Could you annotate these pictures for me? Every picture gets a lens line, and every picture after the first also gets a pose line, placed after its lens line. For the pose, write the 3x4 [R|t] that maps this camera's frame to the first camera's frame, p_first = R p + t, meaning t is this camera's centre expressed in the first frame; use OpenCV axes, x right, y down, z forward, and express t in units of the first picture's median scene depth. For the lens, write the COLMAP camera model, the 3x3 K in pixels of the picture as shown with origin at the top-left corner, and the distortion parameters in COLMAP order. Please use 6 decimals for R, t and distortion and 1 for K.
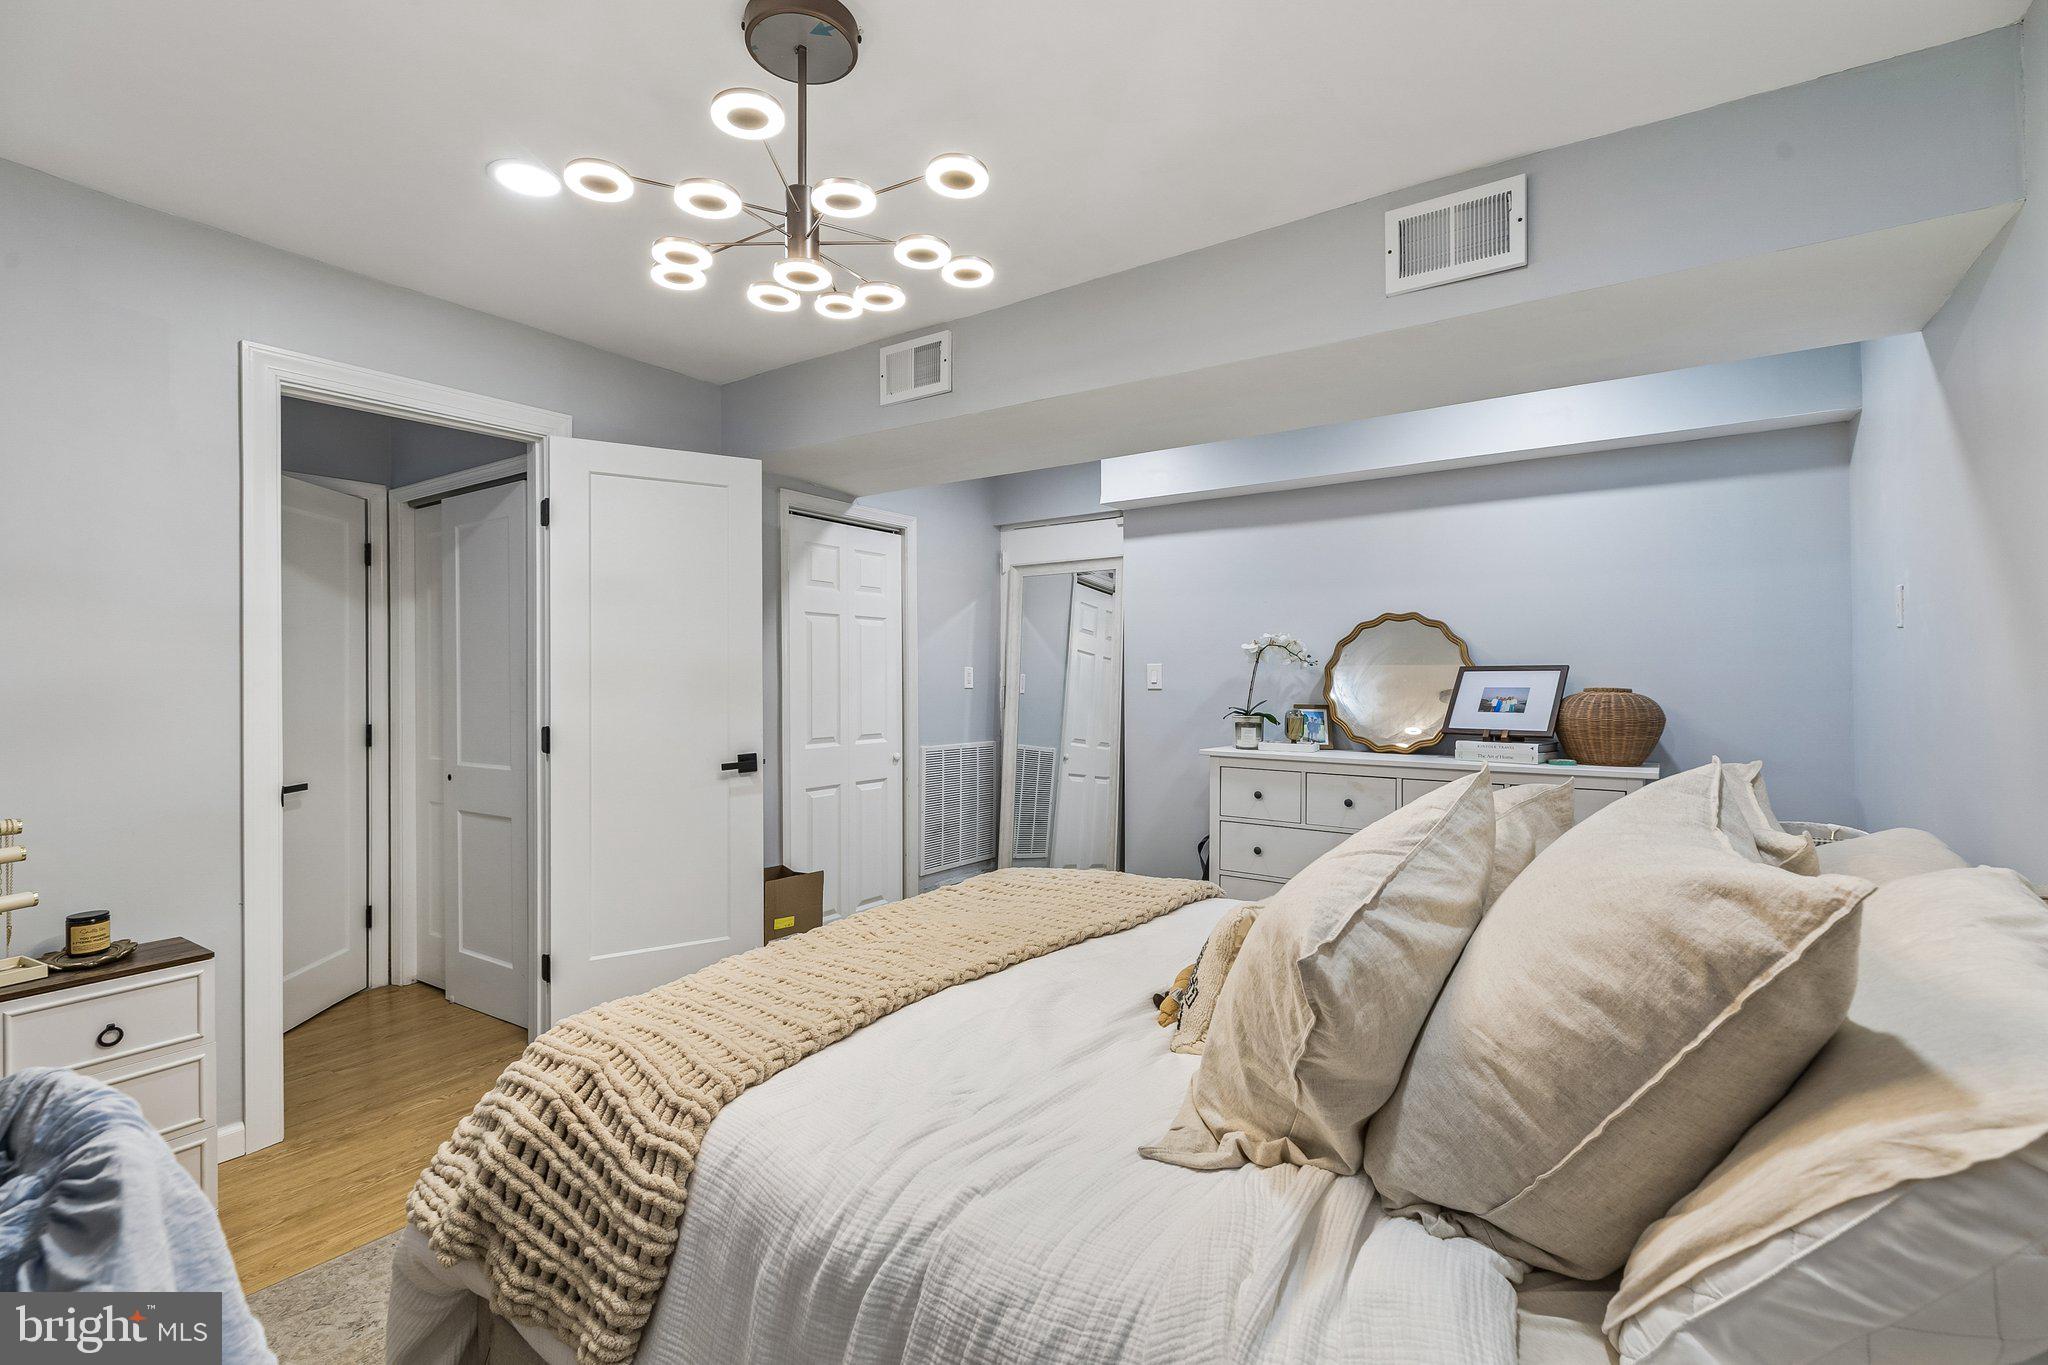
lens RADIAL K [[935.1, 0, 1008.9], [0, 935.1, 674.7], [0, 0, 1]] dist [0.007891, -0.002231]
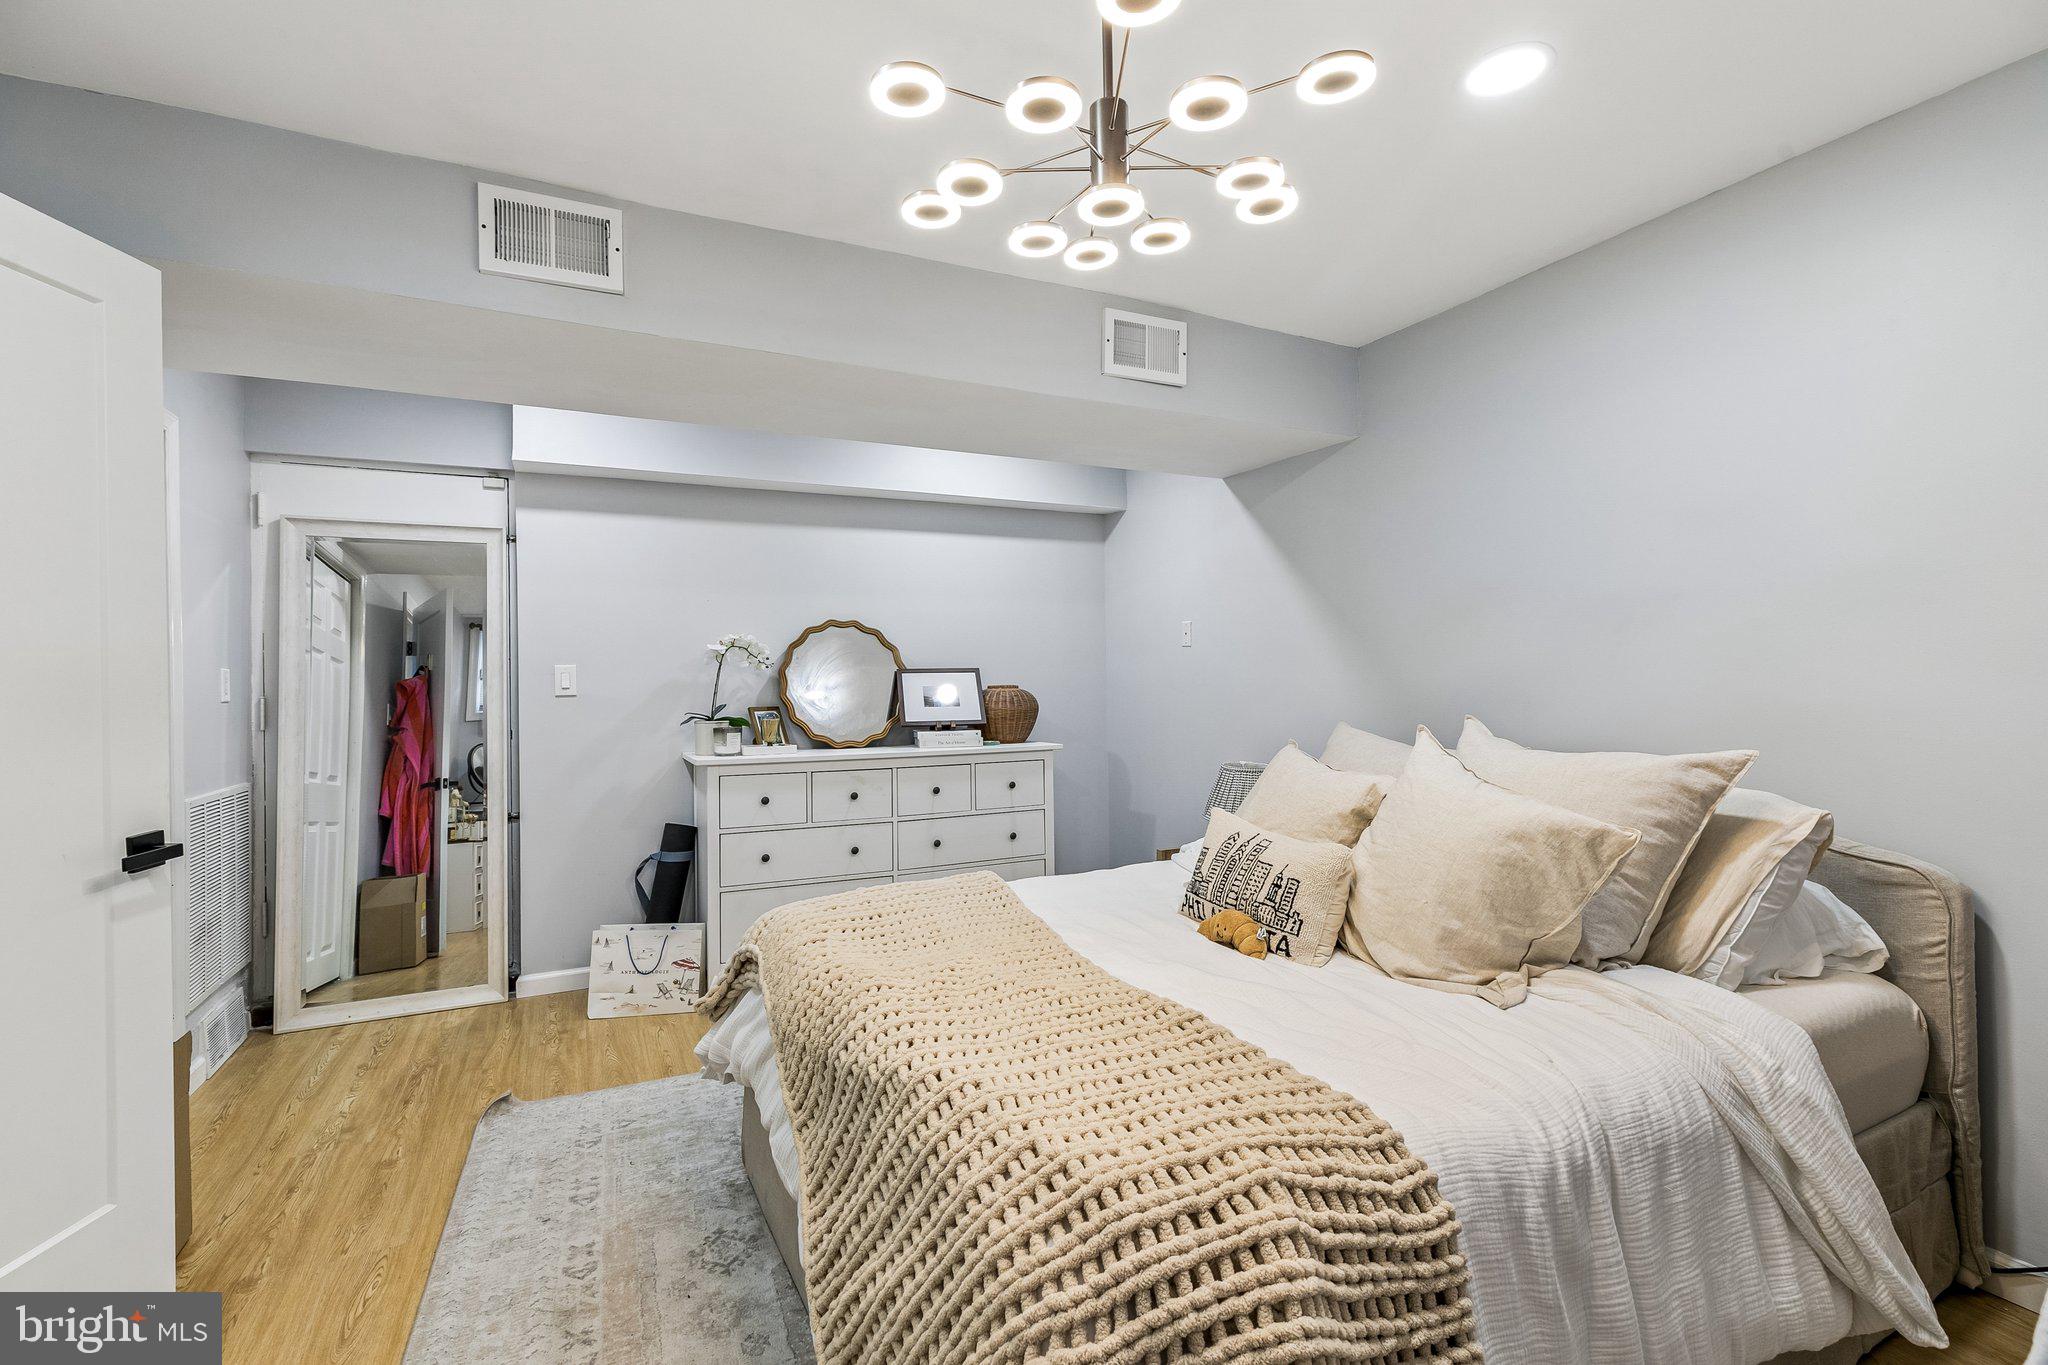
lens RADIAL K [[935.1, 0, 1017.2], [0, 935.1, 678.5], [0, 0, 1]] dist [0.007891, -0.002231]
pose [[0.483999, -0.005966, 0.875048, -0.503161], [0.006611, 0.999973, 0.003161, 0.000549], [-0.875043, 0.004255, 0.484026, 0.329474]]
